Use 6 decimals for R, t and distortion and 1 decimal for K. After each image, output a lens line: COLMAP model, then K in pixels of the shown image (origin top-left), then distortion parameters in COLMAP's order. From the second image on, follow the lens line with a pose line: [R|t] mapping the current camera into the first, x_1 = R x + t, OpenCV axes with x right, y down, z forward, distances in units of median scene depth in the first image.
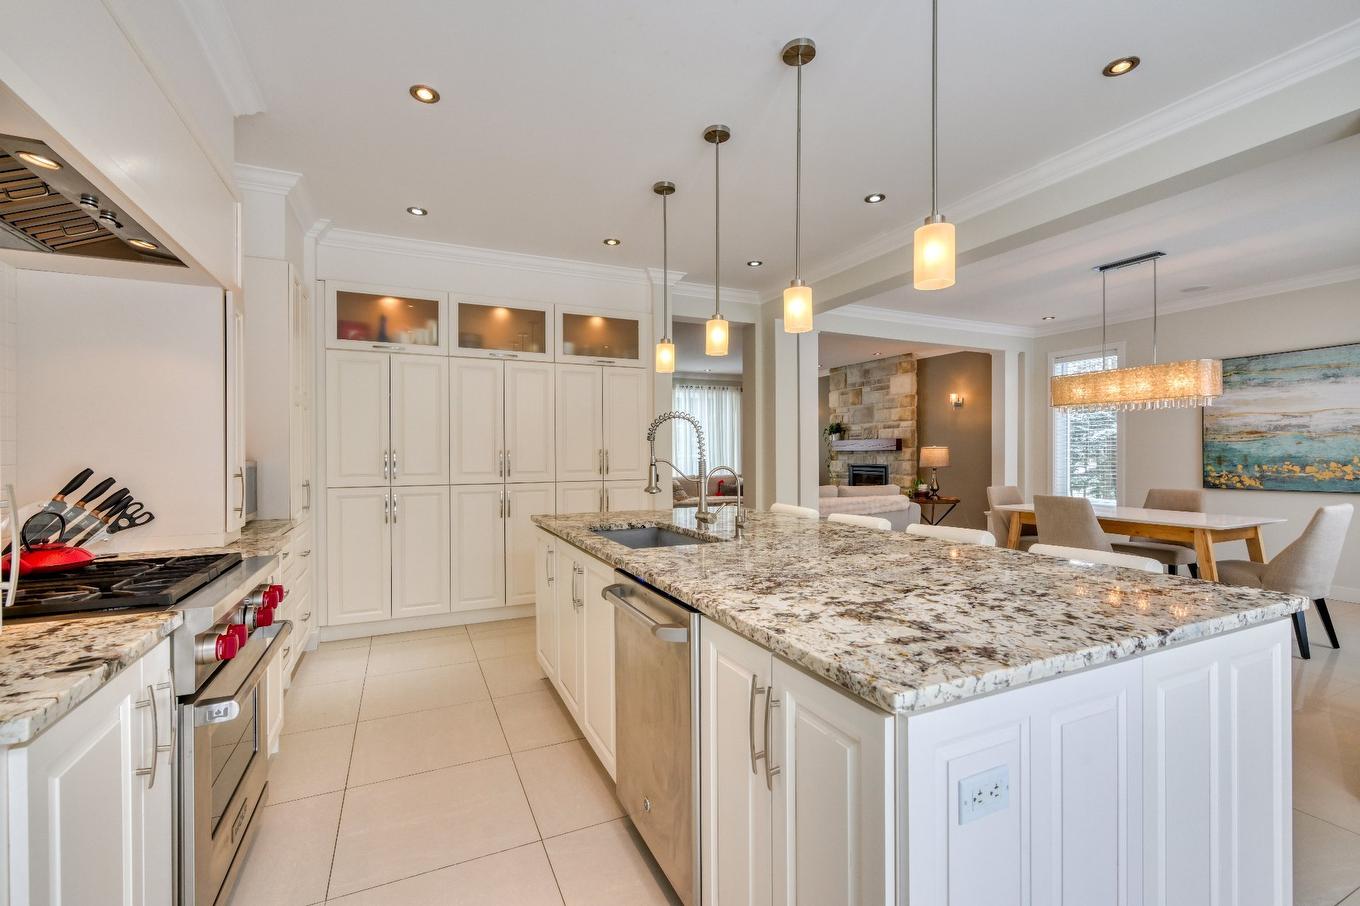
lens RADIAL K [[581.2, 0, 674.3], [0, 581.2, 454.6], [0, 0, 1]] dist [0.000150, -0.000332]
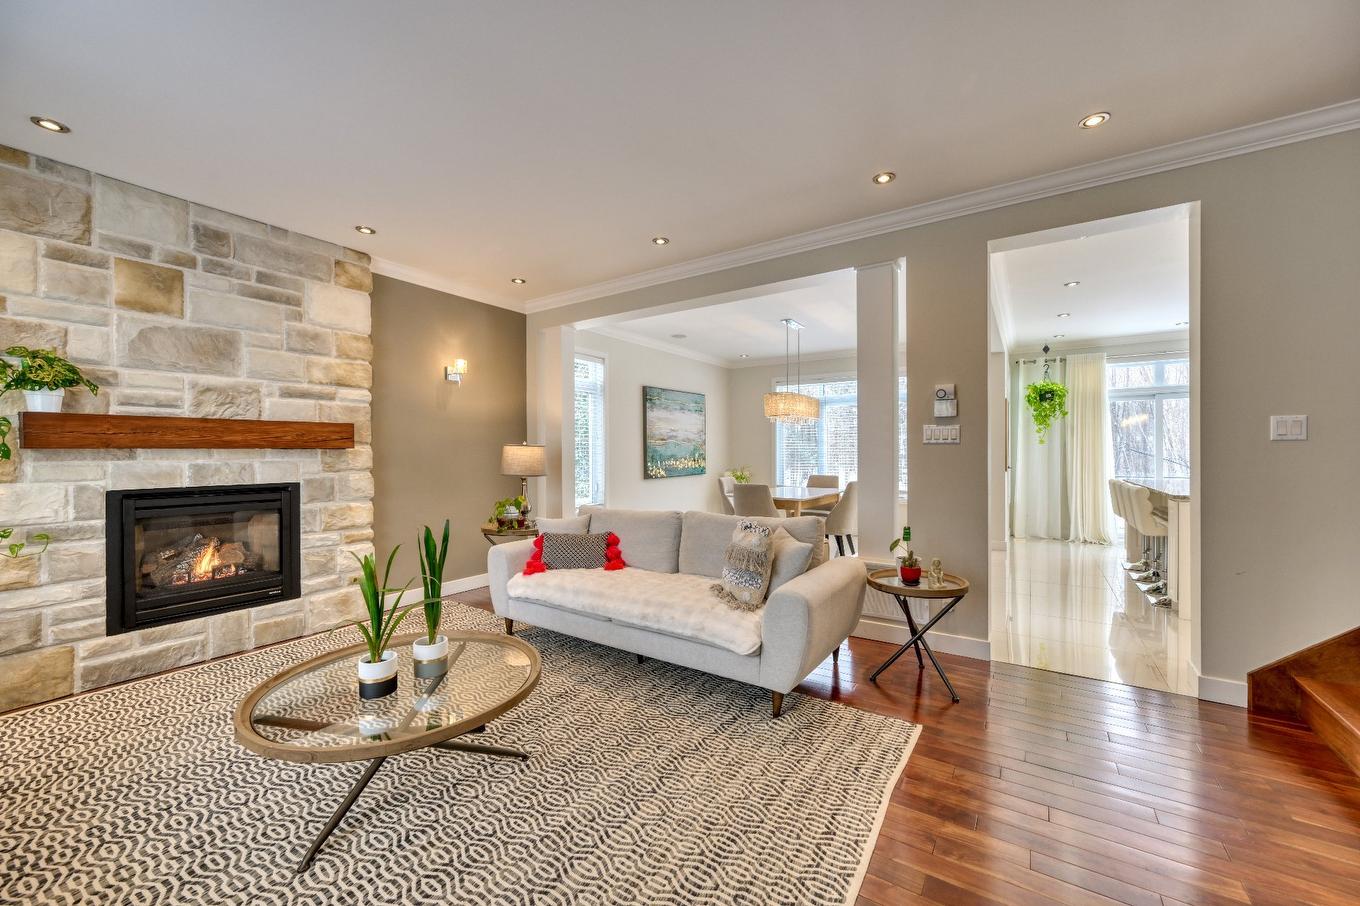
lens RADIAL K [[529.8, 0, 674.4], [0, 529.8, 454.3], [0, 0, 1]] dist [-0.000673, 0.001393]
pose [[-0.514714, -0.001965, 0.857360, -0.113694], [0.005128, 0.999972, 0.005370, -0.004001], [-0.857347, 0.007161, -0.514690, 0.973645]]
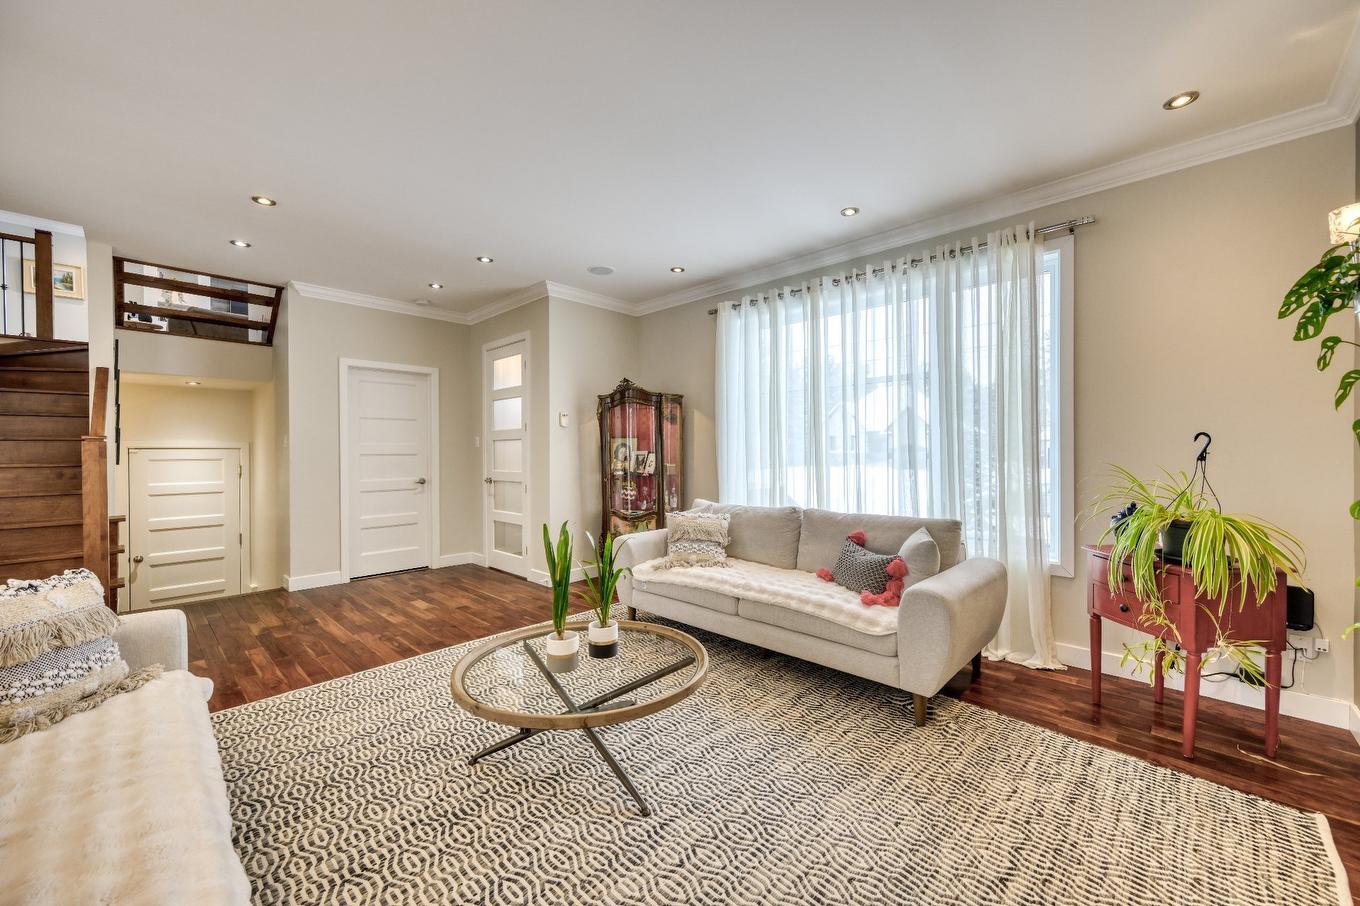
lens RADIAL K [[529.8, 0, 678.0], [0, 529.8, 451.6], [0, 0, 1]] dist [-0.000673, 0.001393]
pose [[0.367008, 0.003019, -0.930213, 0.360957], [0.000360, 0.999994, 0.003387, -0.003114], [0.930218, -0.001578, 0.367005, 0.908762]]
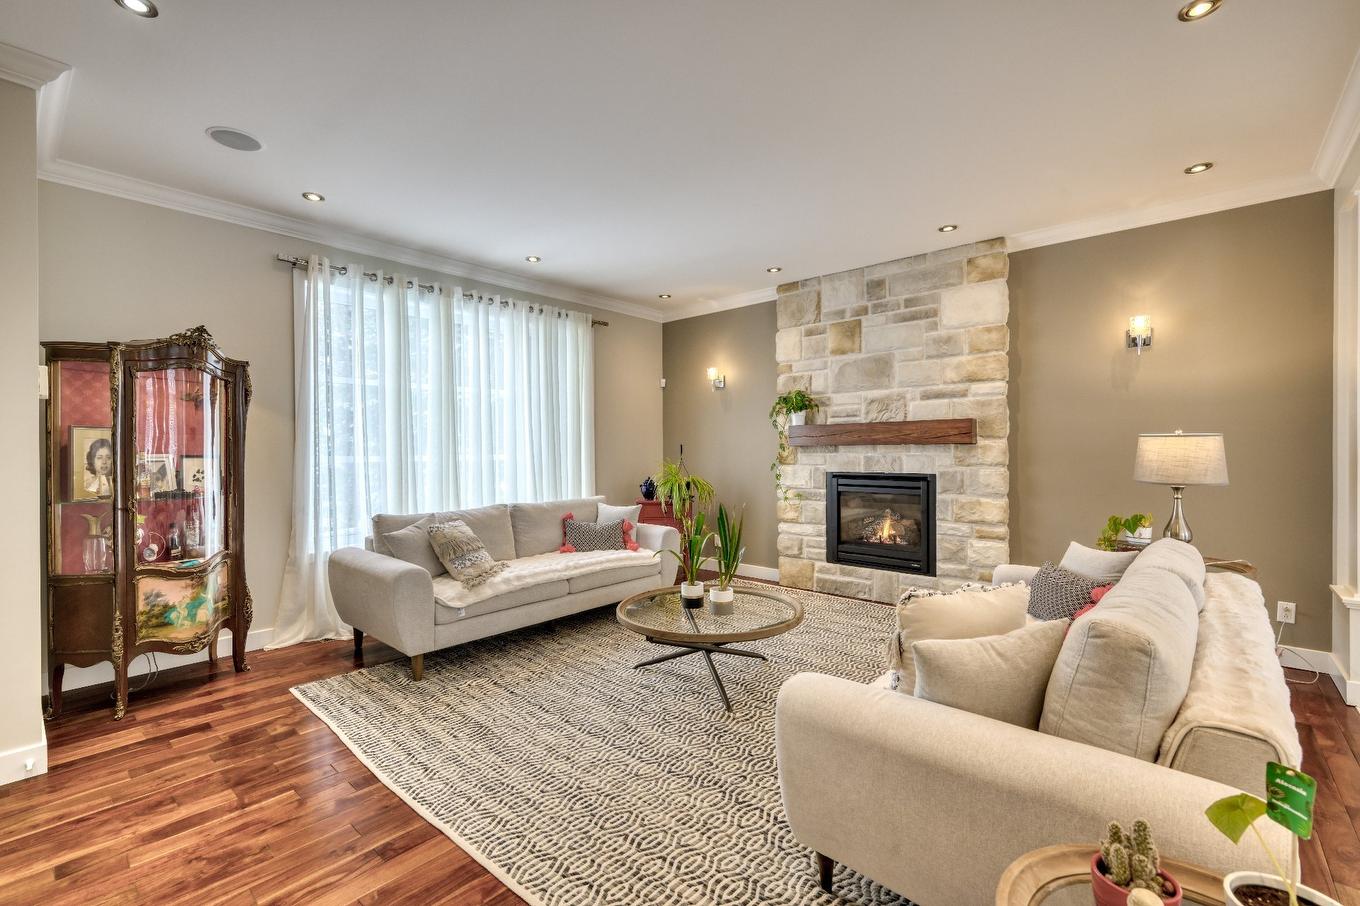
lens RADIAL K [[581.2, 0, 676.2], [0, 581.2, 454.9], [0, 0, 1]] dist [0.000150, -0.000332]
pose [[0.914724, -0.008406, 0.403992, -0.024295], [0.006574, 0.999961, 0.005922, -0.002714], [-0.404026, -0.002761, 0.914743, 0.652142]]
